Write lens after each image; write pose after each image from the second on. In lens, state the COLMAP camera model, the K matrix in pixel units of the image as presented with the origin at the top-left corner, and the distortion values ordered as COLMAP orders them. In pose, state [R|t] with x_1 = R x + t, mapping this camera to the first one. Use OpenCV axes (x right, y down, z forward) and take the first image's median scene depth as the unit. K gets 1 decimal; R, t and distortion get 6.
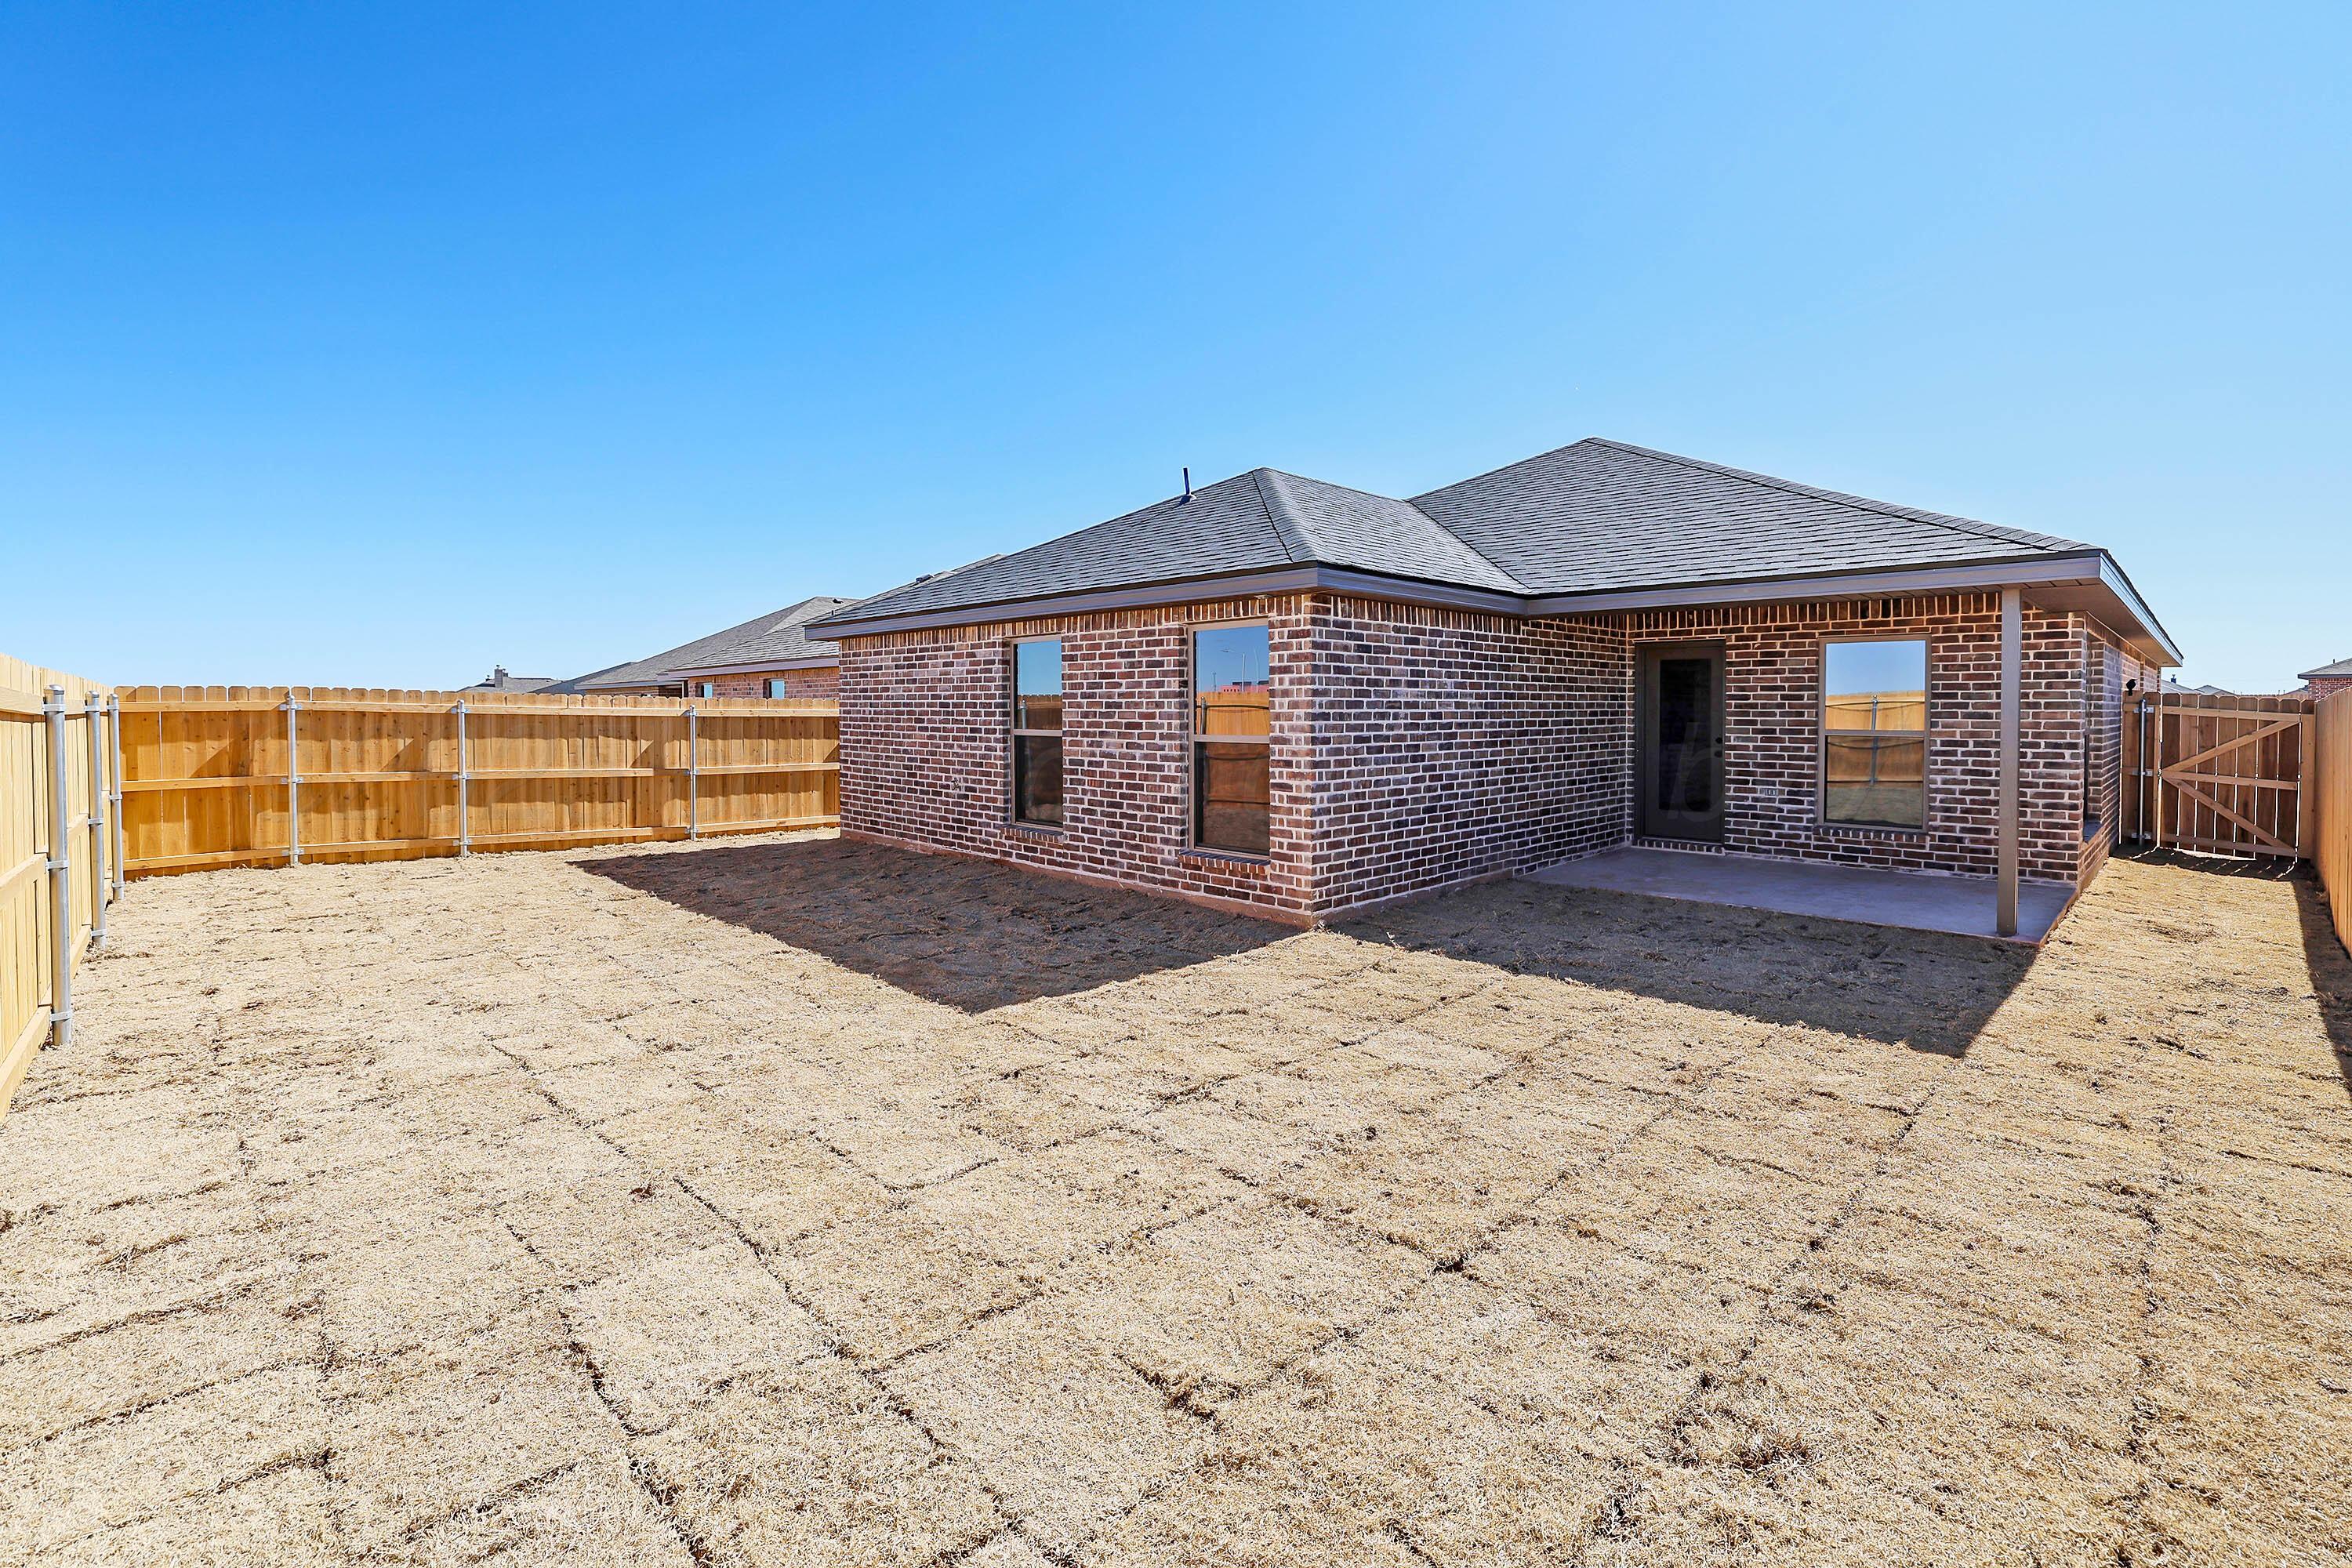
lens RADIAL K [[1066.4, 0, 1159.3], [0, 1066.4, 718.5], [0, 0, 1]] dist [-0.004388, 0.005013]
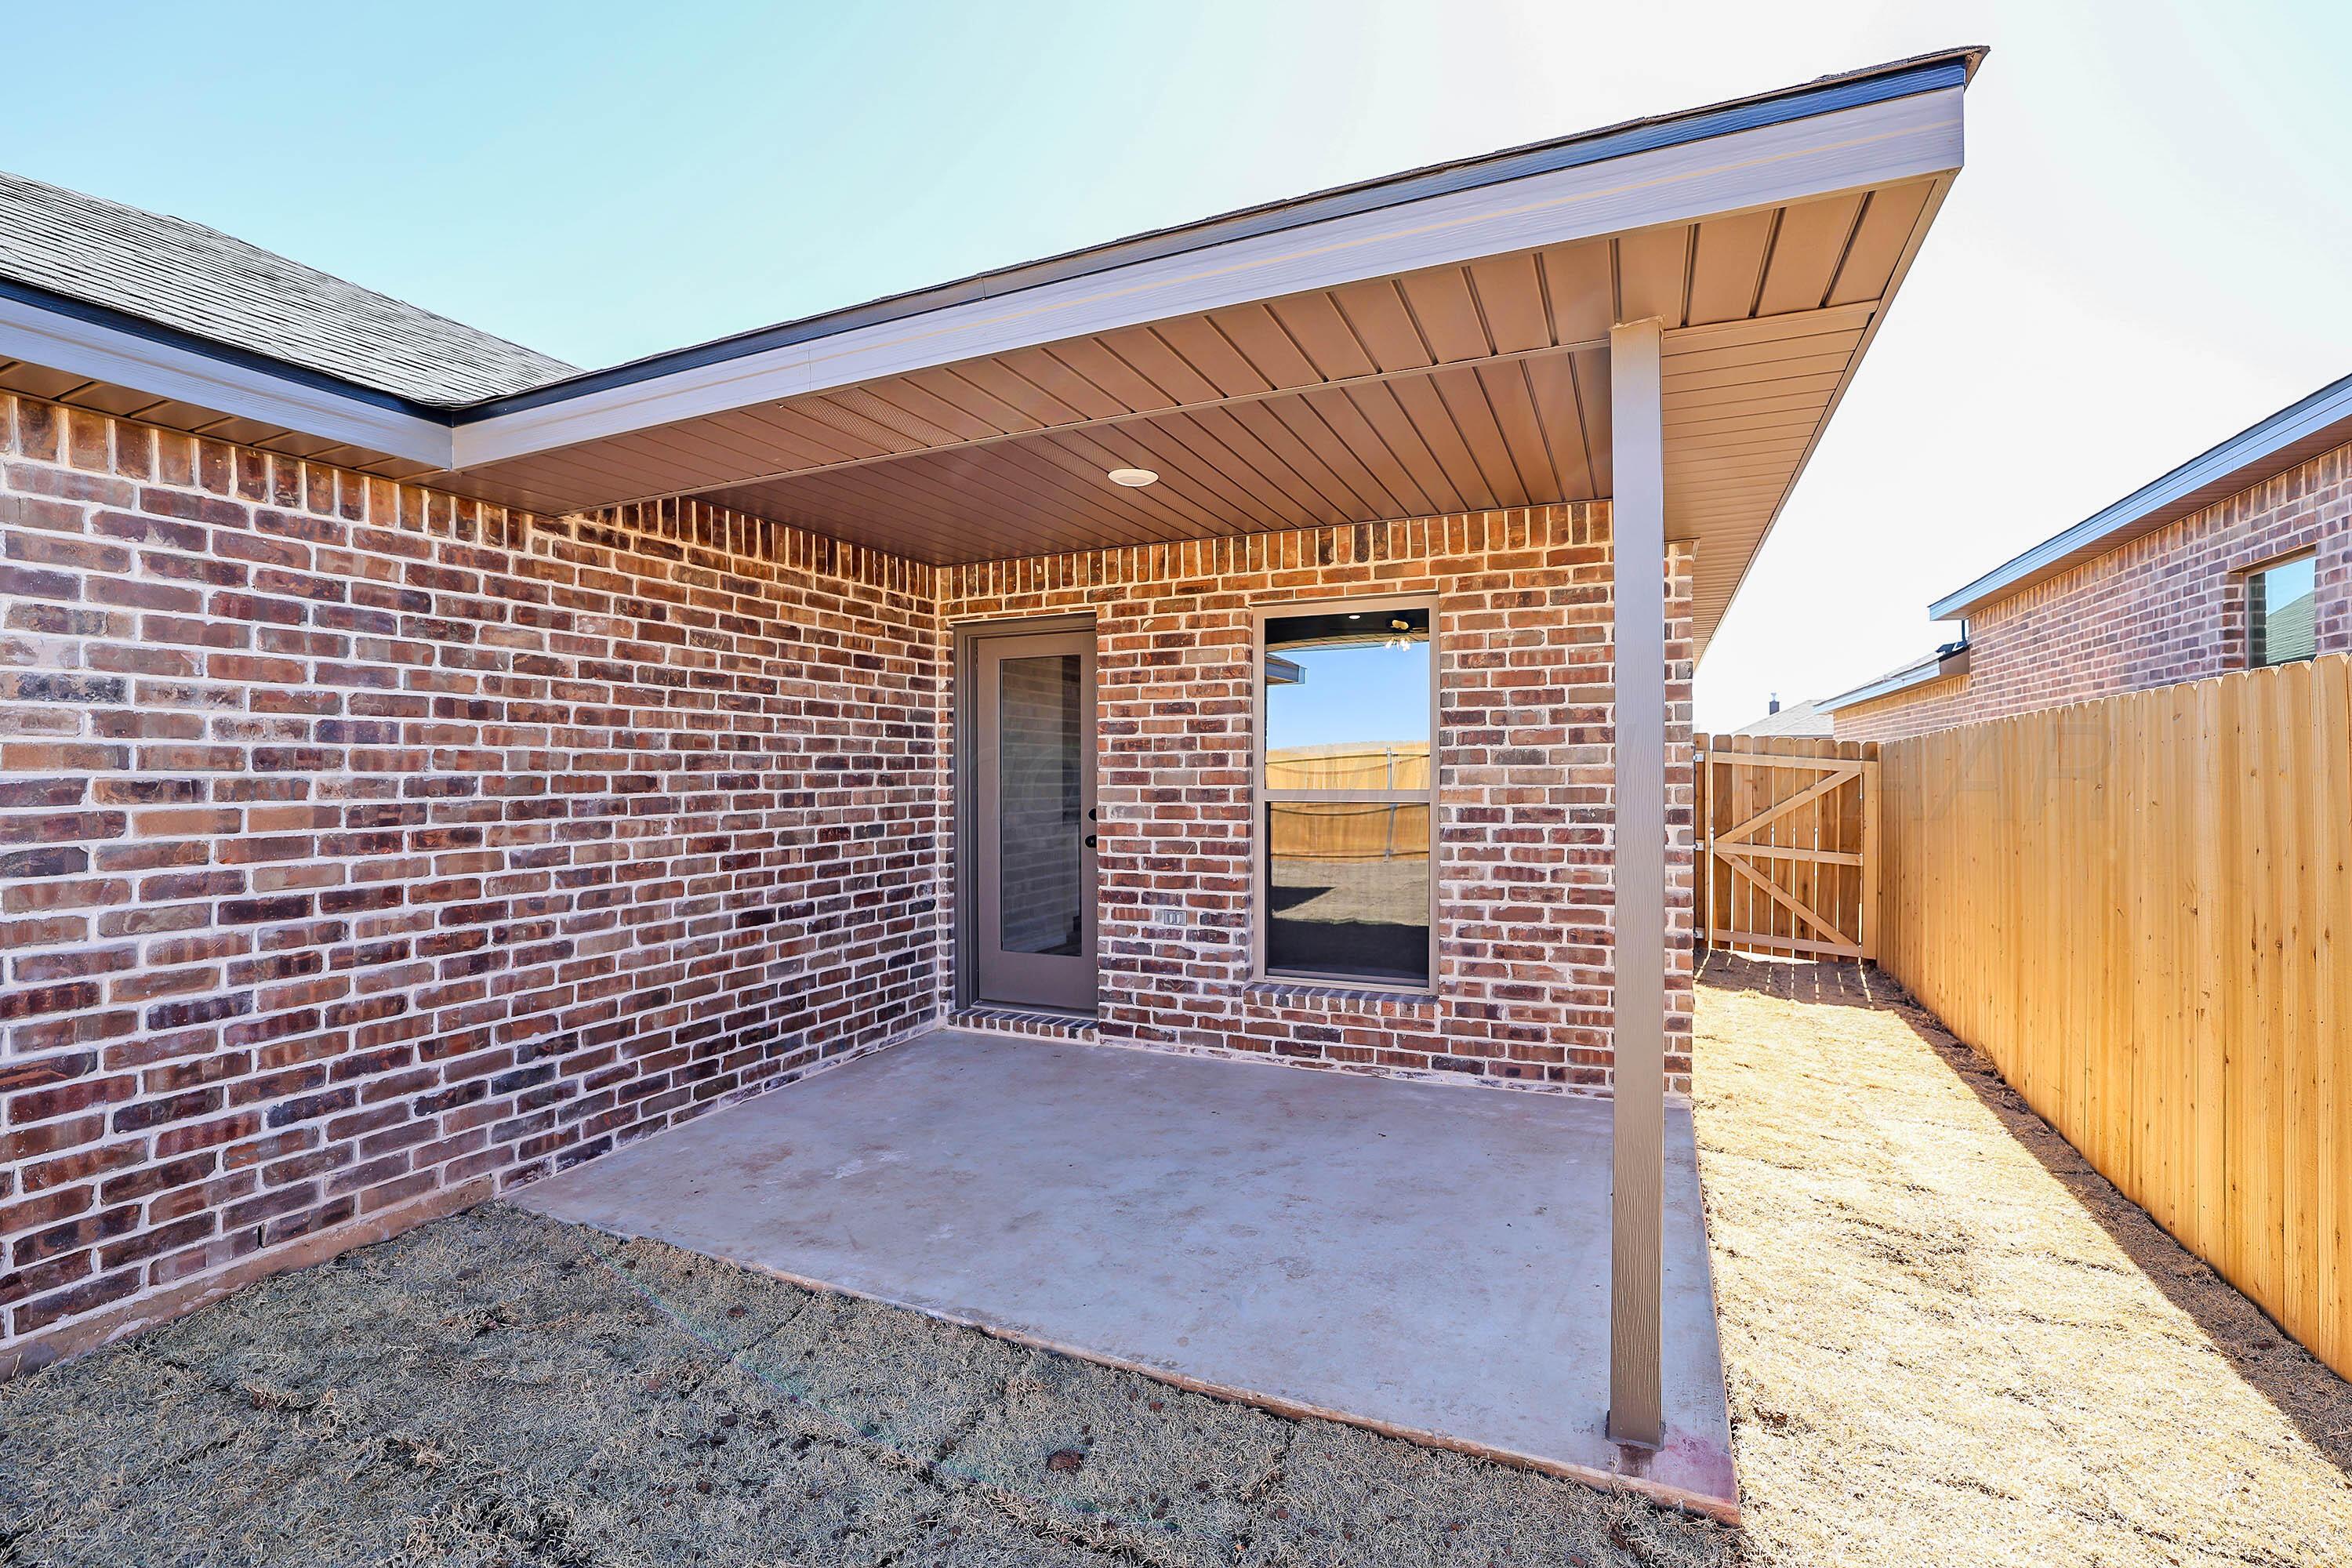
lens RADIAL K [[1066.4, 0, 1169.7], [0, 1066.4, 781.1], [0, 0, 1]] dist [-0.004388, 0.005013]
pose [[0.933228, -0.008874, 0.359174, 0.415863], [0.011116, 0.999929, -0.004177, 0.007819], [-0.359112, 0.007891, 0.933261, 0.565190]]
